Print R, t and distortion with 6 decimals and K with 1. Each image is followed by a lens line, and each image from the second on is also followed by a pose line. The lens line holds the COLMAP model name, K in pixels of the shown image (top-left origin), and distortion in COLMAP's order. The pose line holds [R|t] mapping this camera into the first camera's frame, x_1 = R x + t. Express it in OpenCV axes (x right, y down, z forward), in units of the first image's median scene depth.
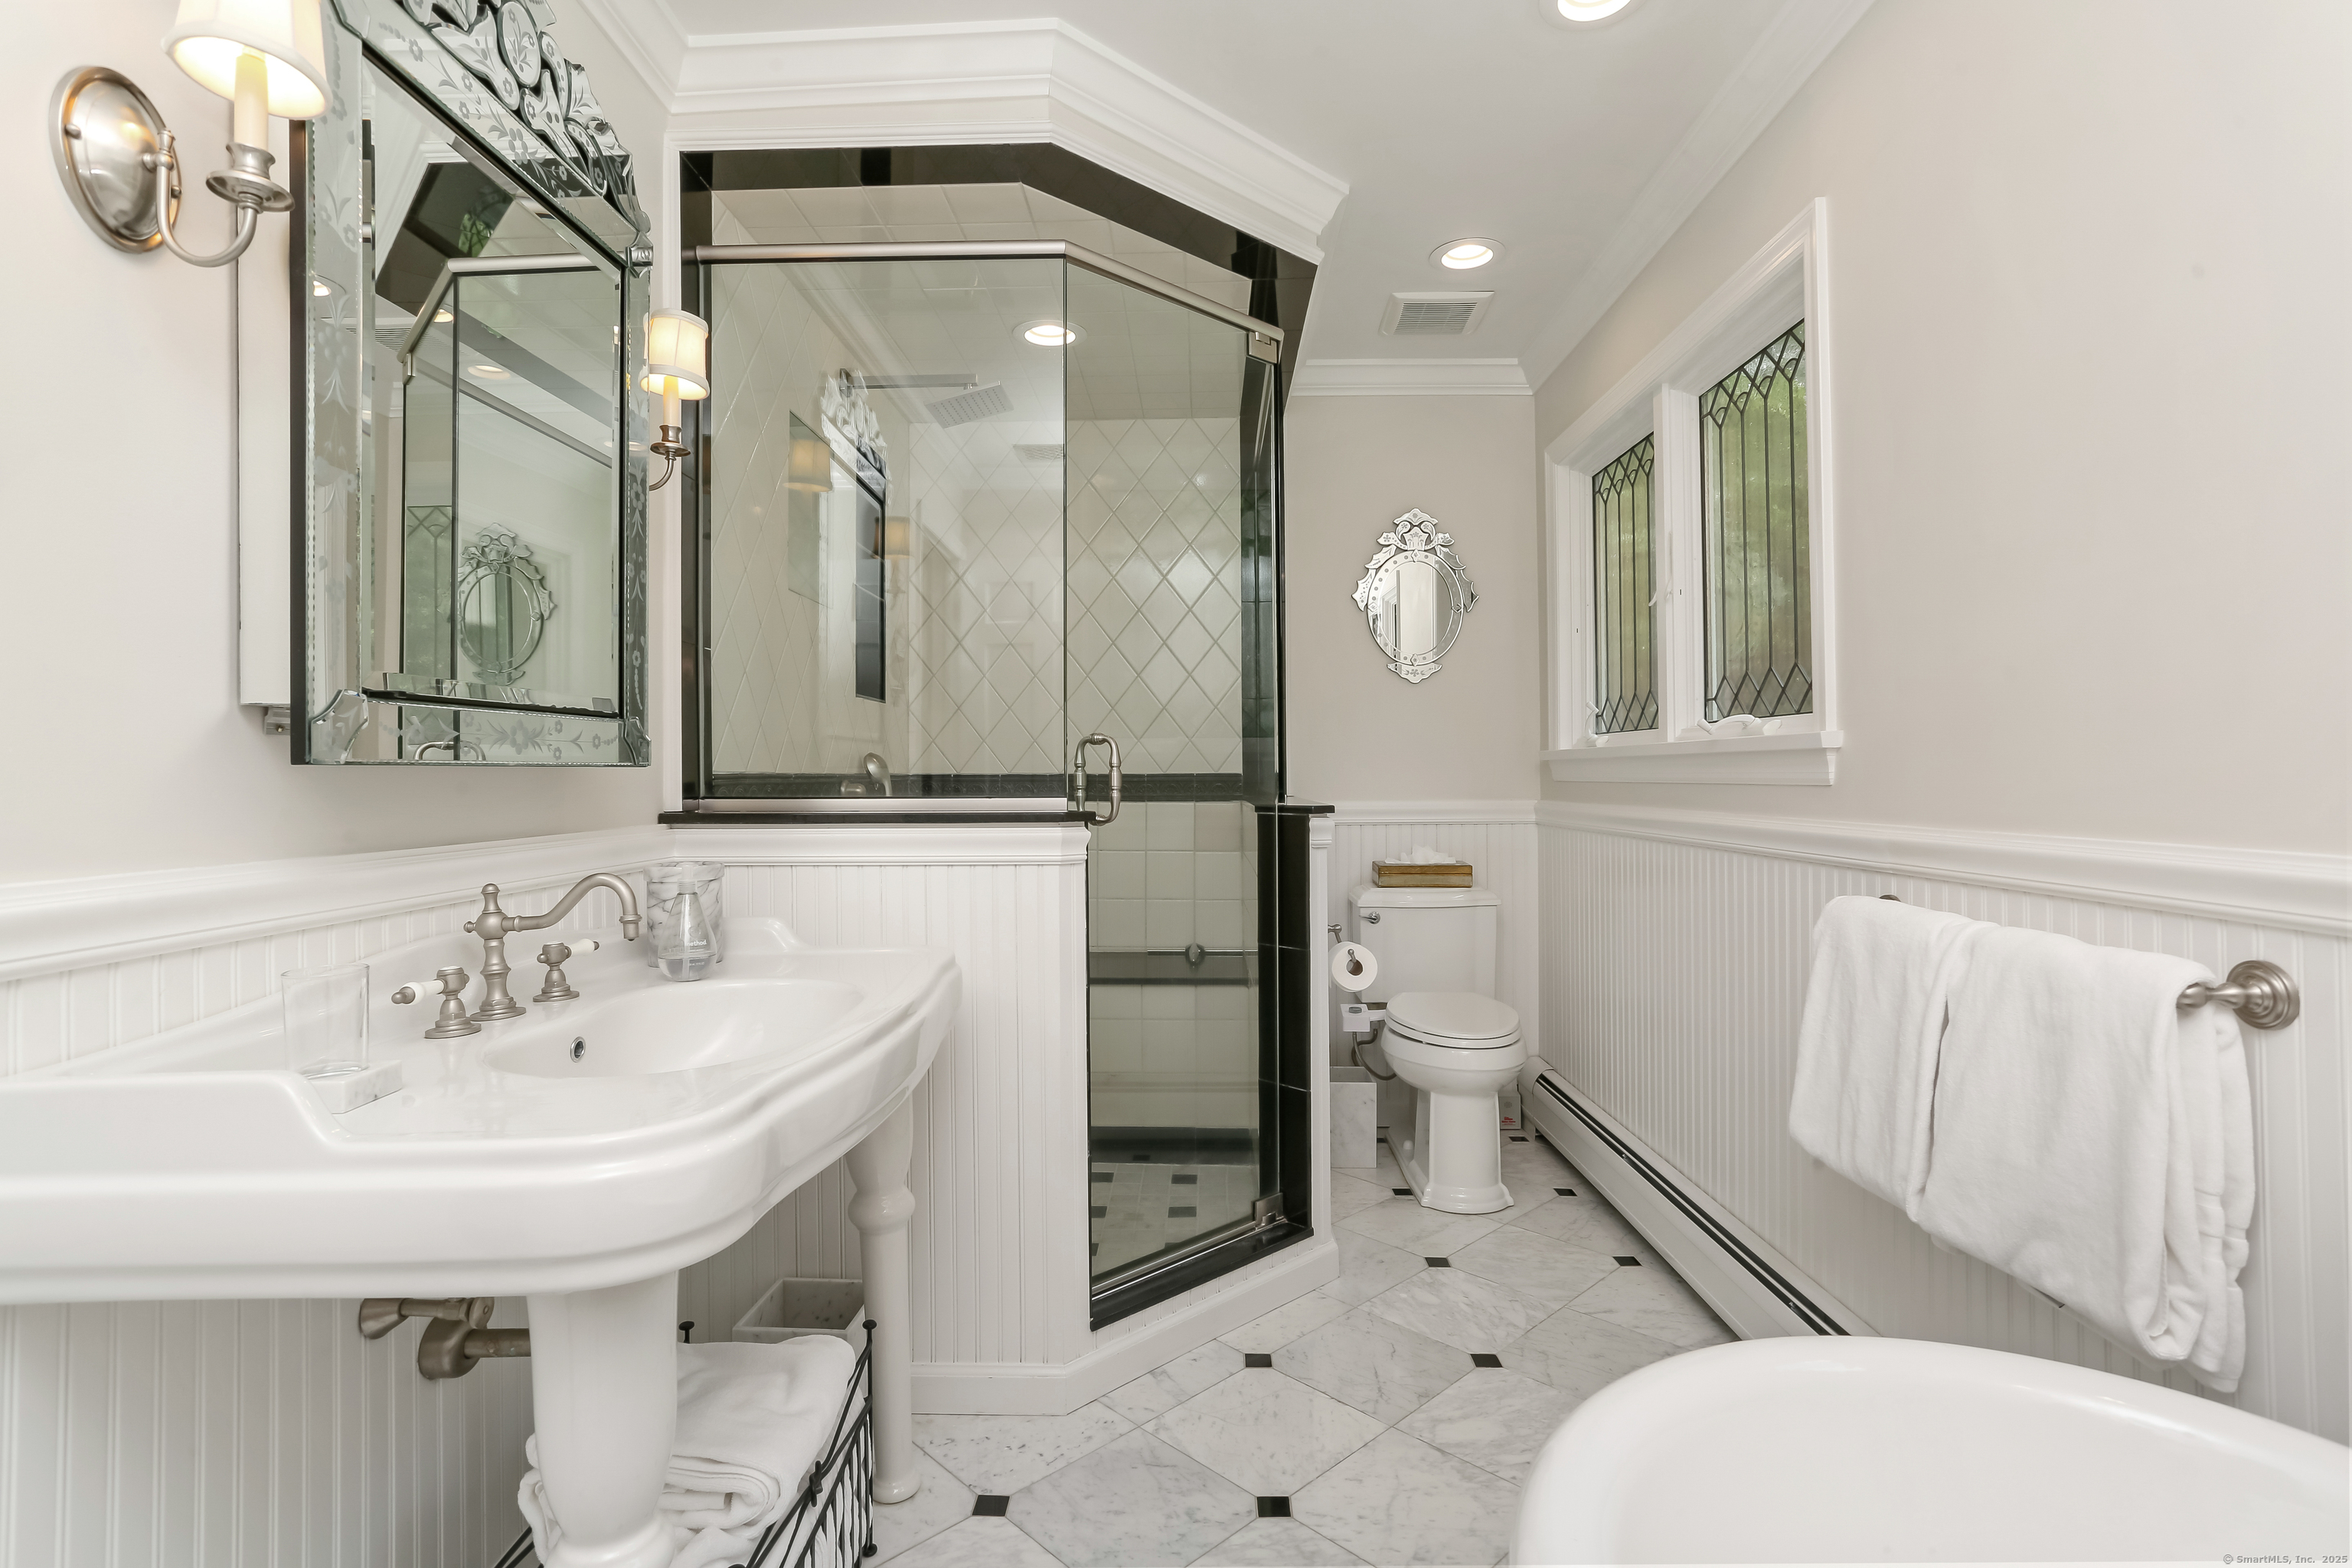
lens RADIAL K [[1136.0, 0, 1168.8], [0, 1136.0, 762.5], [0, 0, 1]] dist [-0.052632, 0.036377]
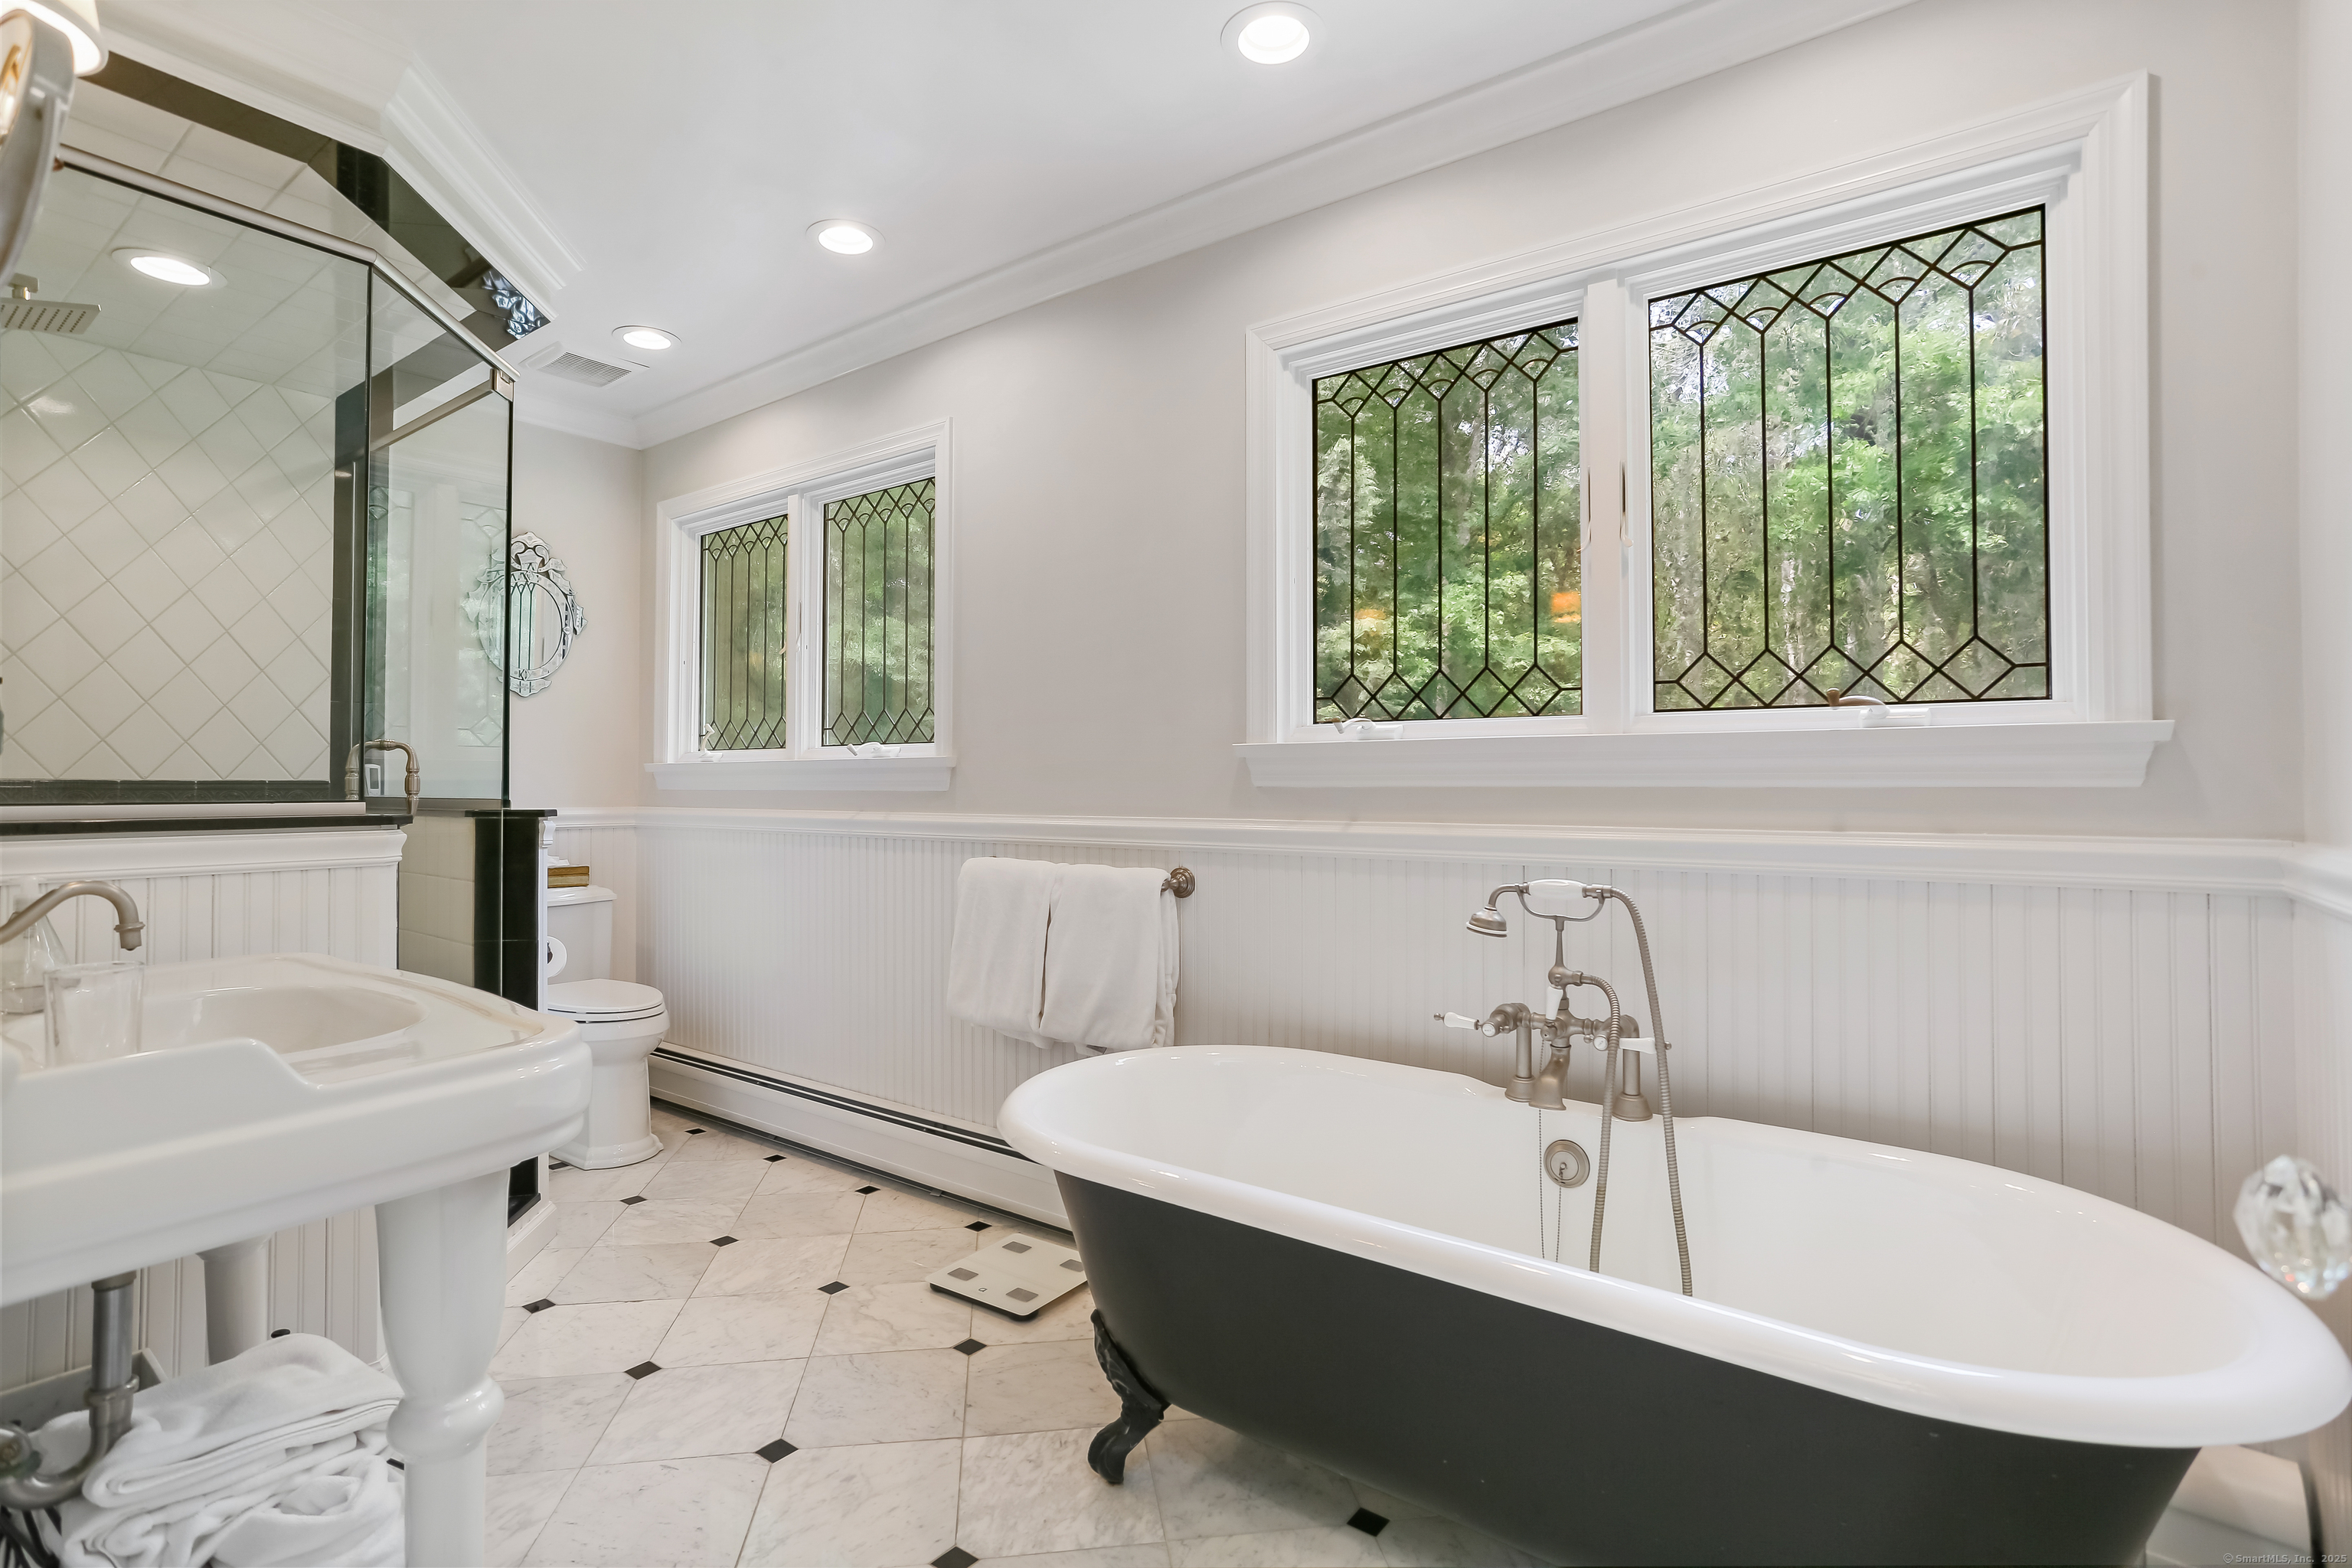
lens RADIAL K [[1136.0, 0, 1168.8], [0, 1136.0, 762.5], [0, 0, 1]] dist [-0.052632, 0.036377]
pose [[0.583268, 0.021393, 0.811998, -0.438780], [-0.011094, 0.999770, -0.018371, 0.005325], [-0.812204, 0.001707, 0.583371, -0.148897]]
